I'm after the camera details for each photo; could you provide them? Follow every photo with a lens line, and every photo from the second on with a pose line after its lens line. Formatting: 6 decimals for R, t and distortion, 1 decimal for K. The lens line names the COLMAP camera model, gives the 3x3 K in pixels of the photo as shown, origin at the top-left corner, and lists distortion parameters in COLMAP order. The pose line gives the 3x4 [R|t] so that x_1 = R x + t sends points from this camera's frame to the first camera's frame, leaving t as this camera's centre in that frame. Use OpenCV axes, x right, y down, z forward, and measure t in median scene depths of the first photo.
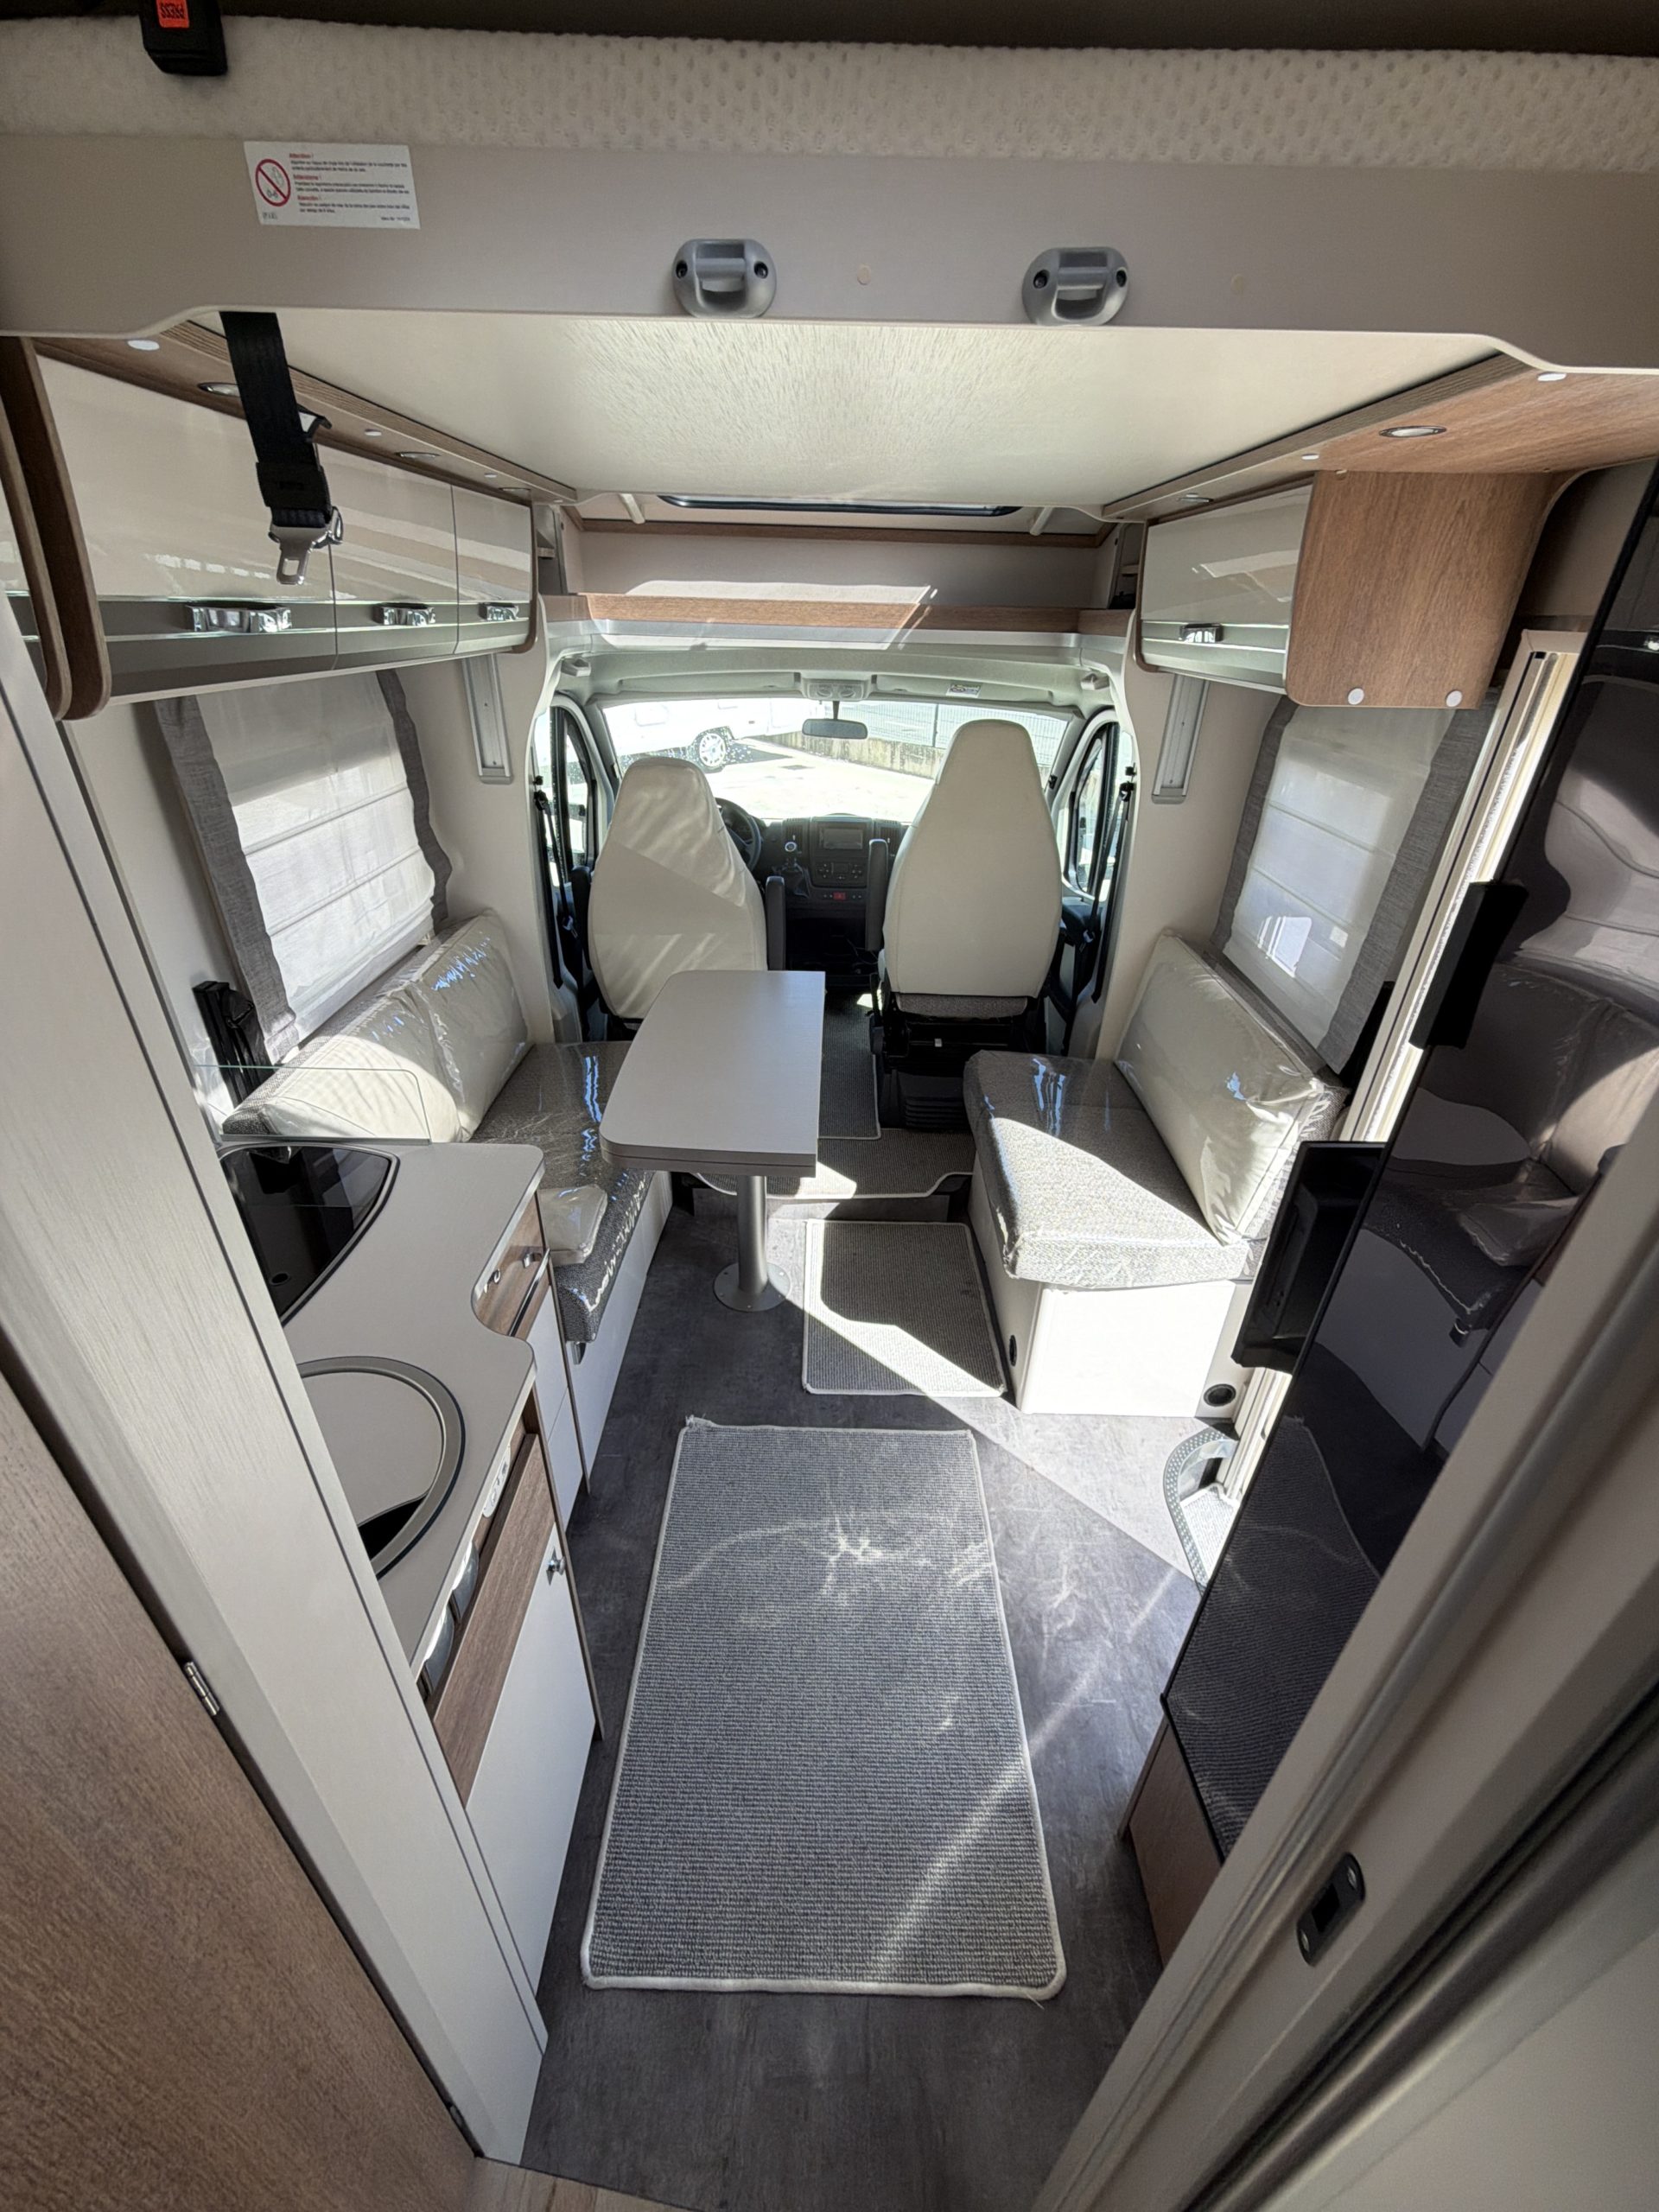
lens RADIAL K [[883.0, 0, 822.9], [0, 883.0, 1105.6], [0, 0, 1]] dist [-0.000939, -0.000062]
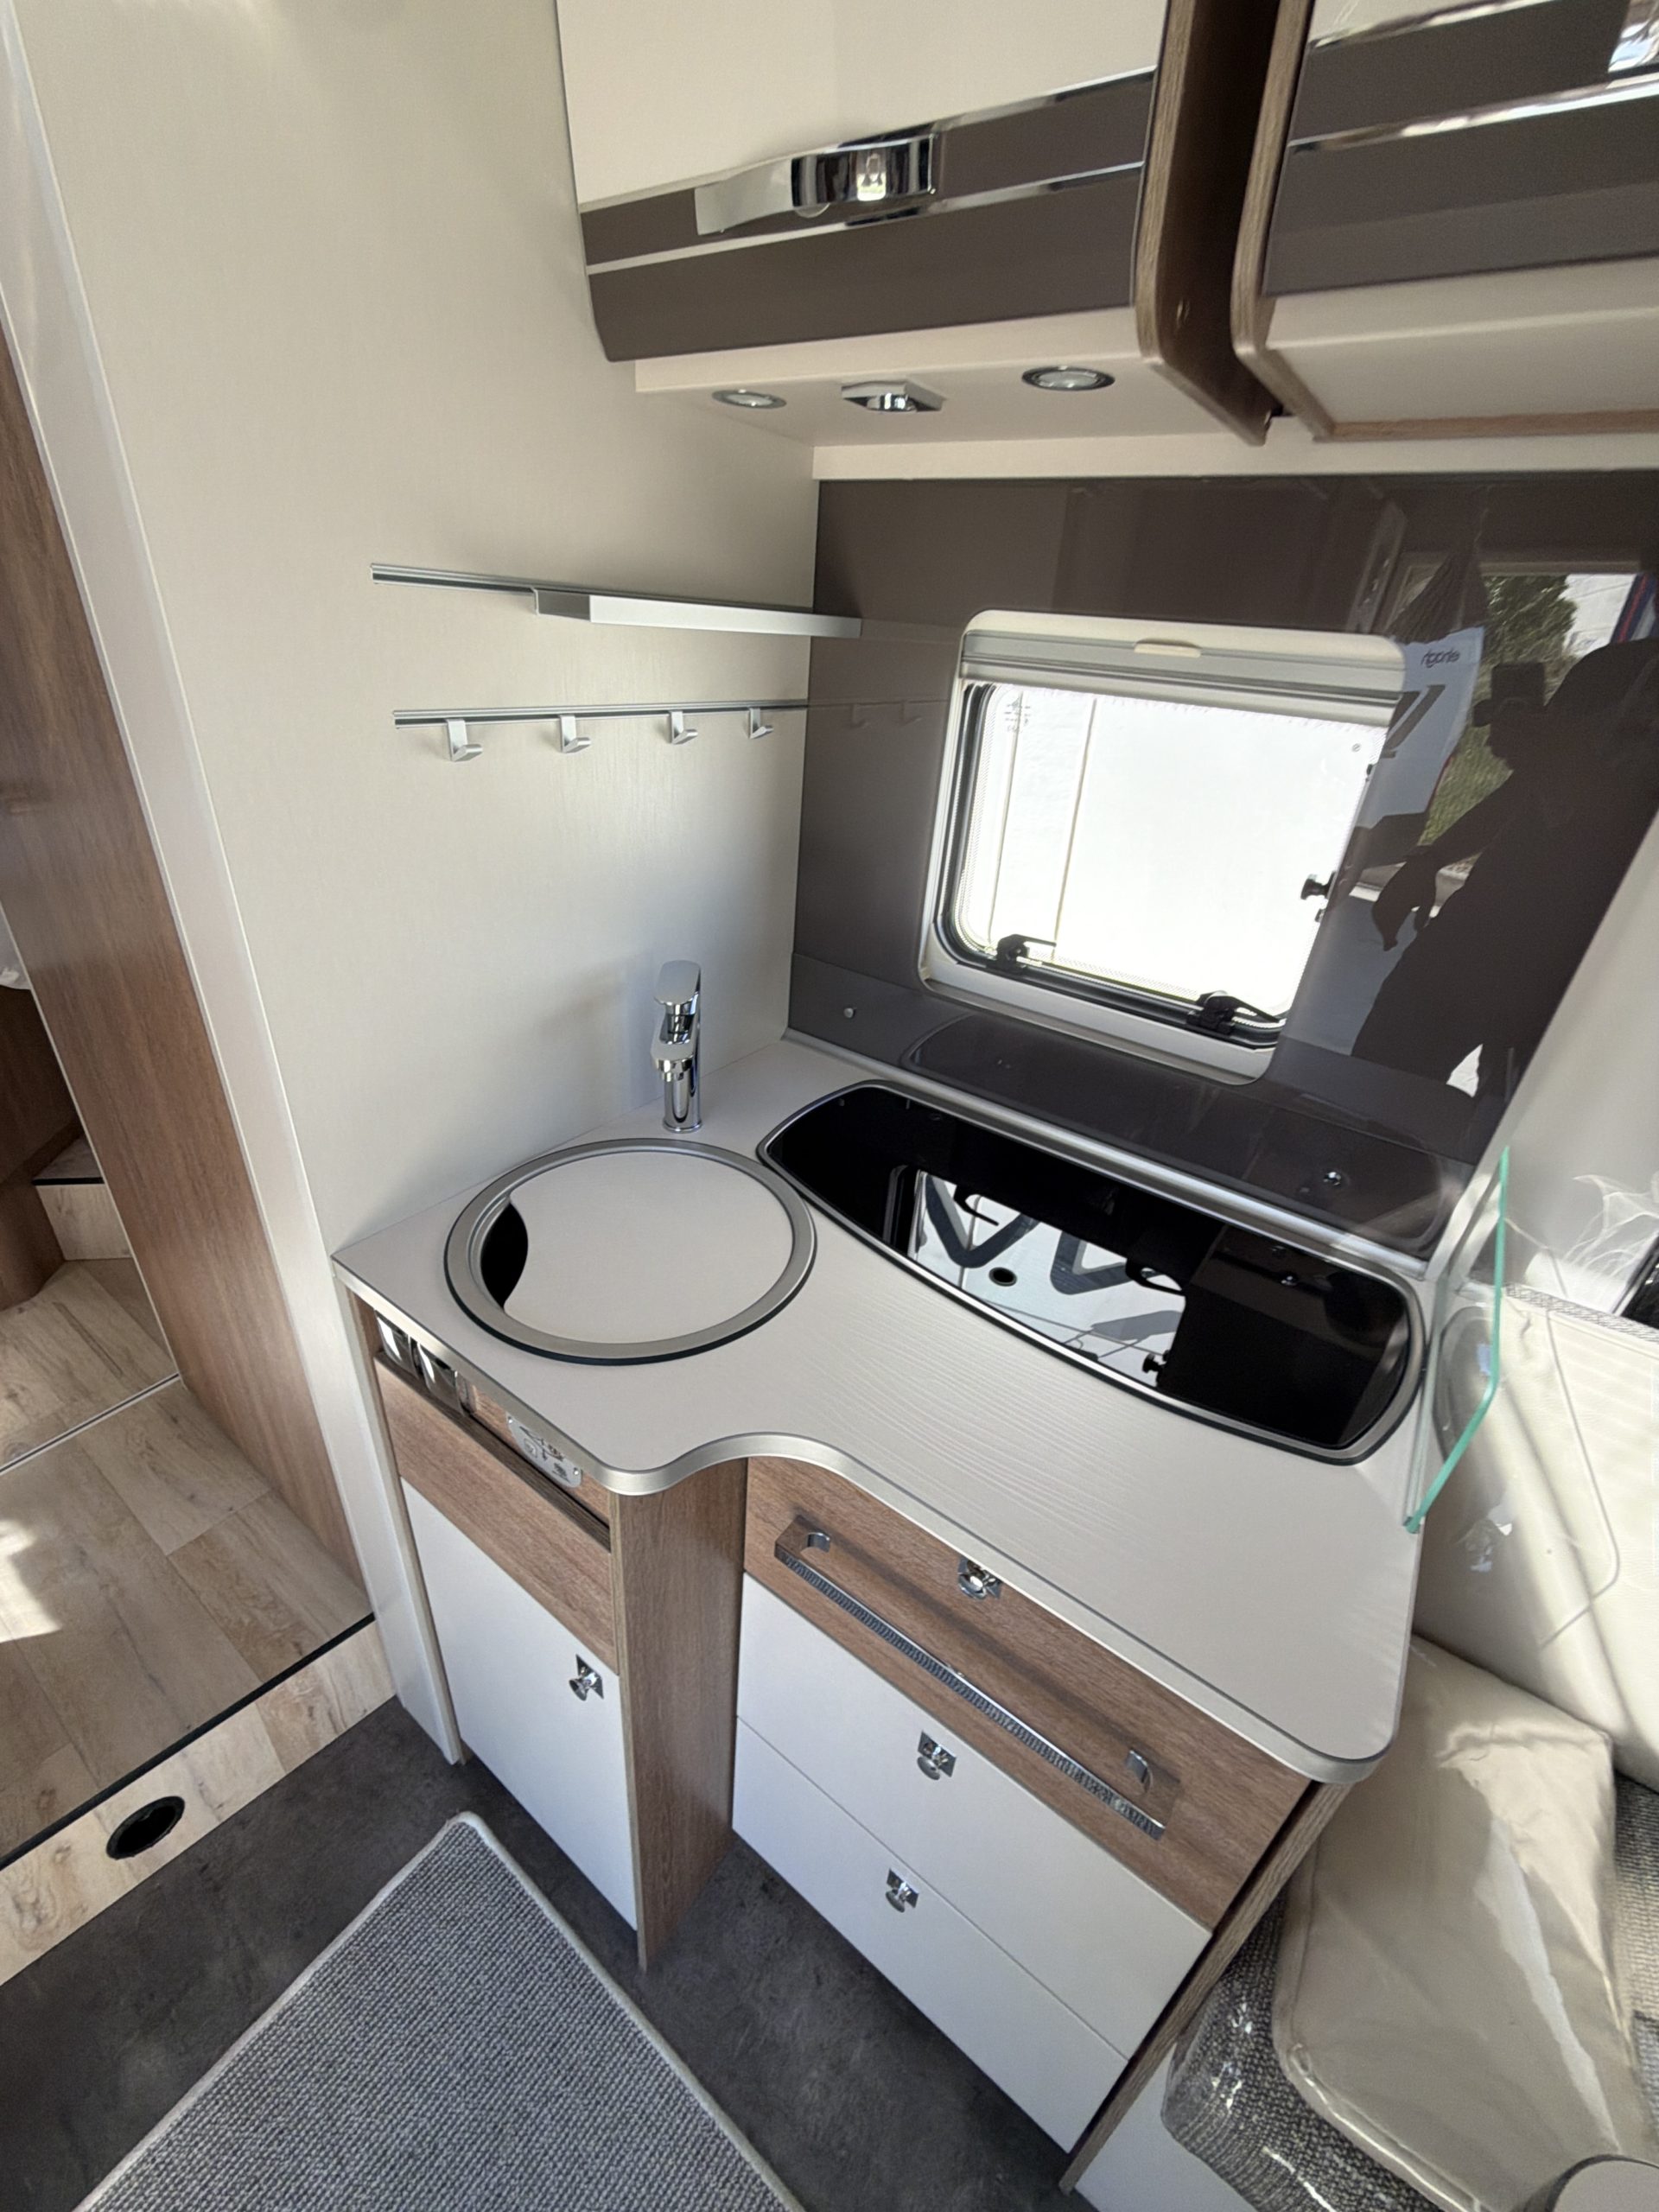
lens RADIAL K [[884.3, 0, 824.5], [0, 884.3, 1103.8], [0, 0, 1]] dist [-0.000057, 0.000267]
pose [[-0.567260, 0.337983, -0.750989, -0.024475], [-0.478114, 0.607331, 0.634473, -0.144649], [0.670540, 0.718969, -0.182920, 0.499237]]
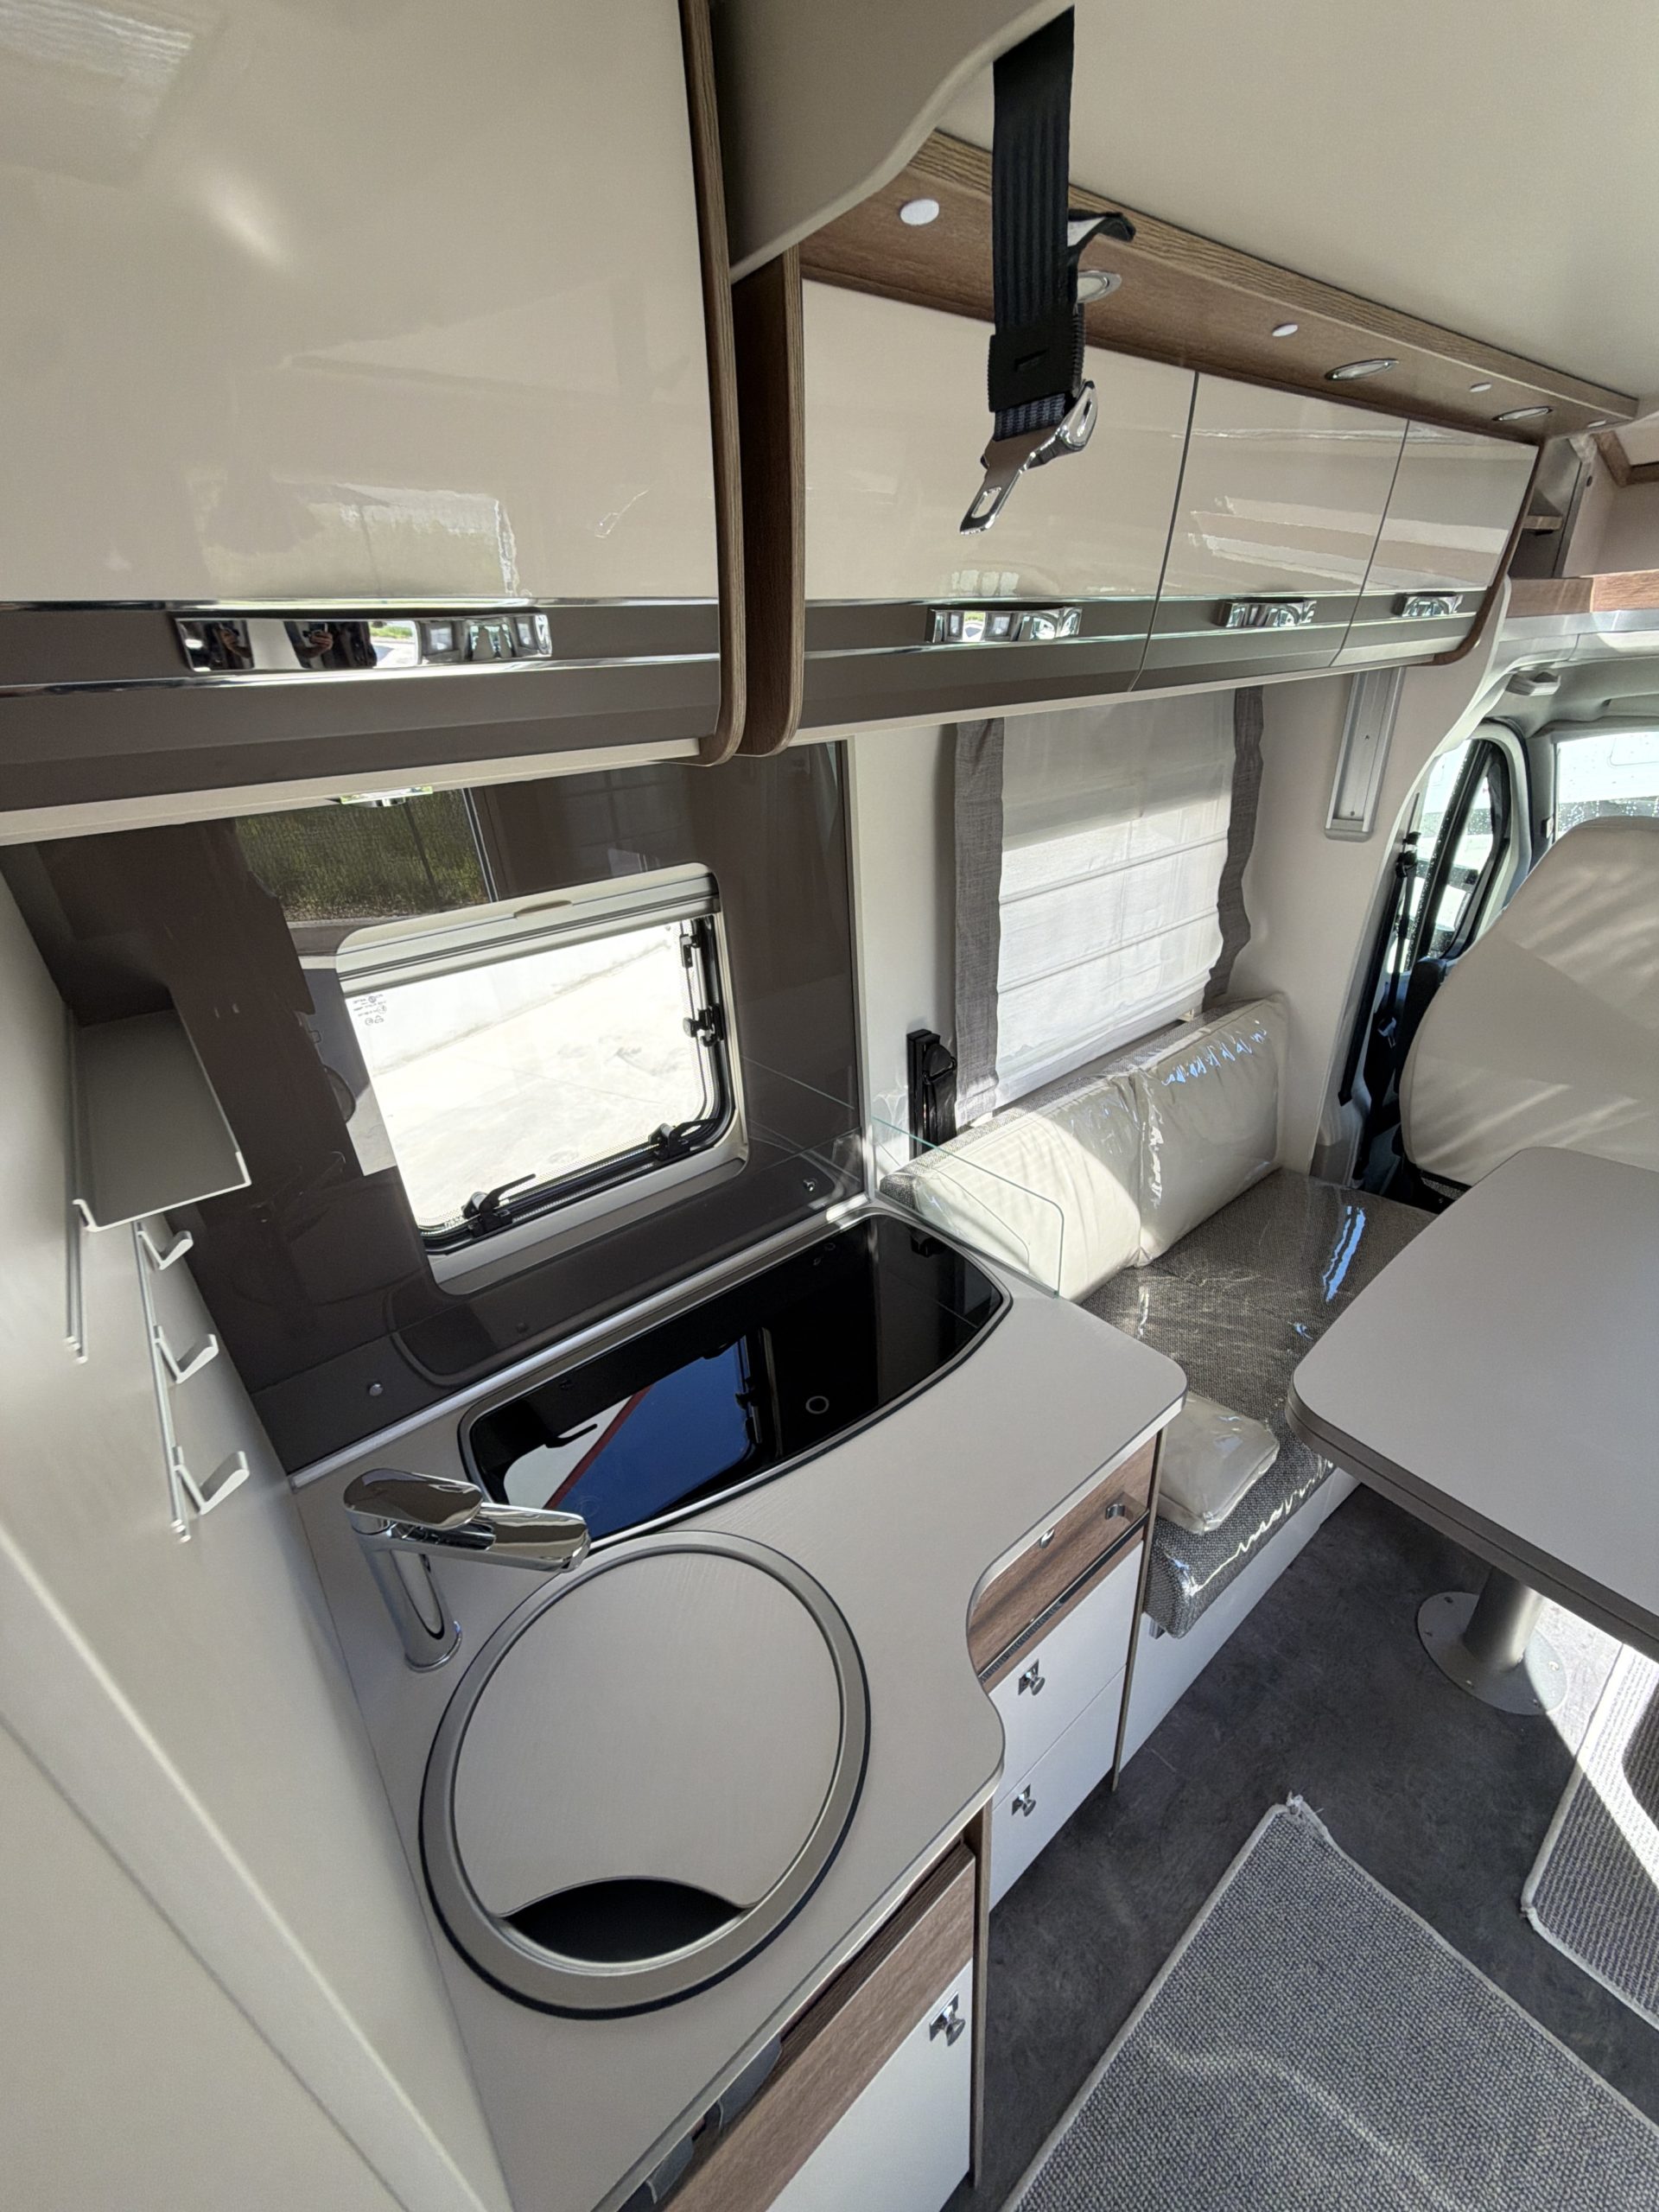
lens RADIAL K [[884.3, 0, 824.5], [0, 884.3, 1103.8], [0, 0, 1]] dist [-0.000057, 0.000267]
pose [[0.634946, 0.284057, -0.718440, -0.044224], [-0.310959, 0.945262, 0.098917, -0.087383], [0.707212, 0.160599, 0.688520, 0.199328]]
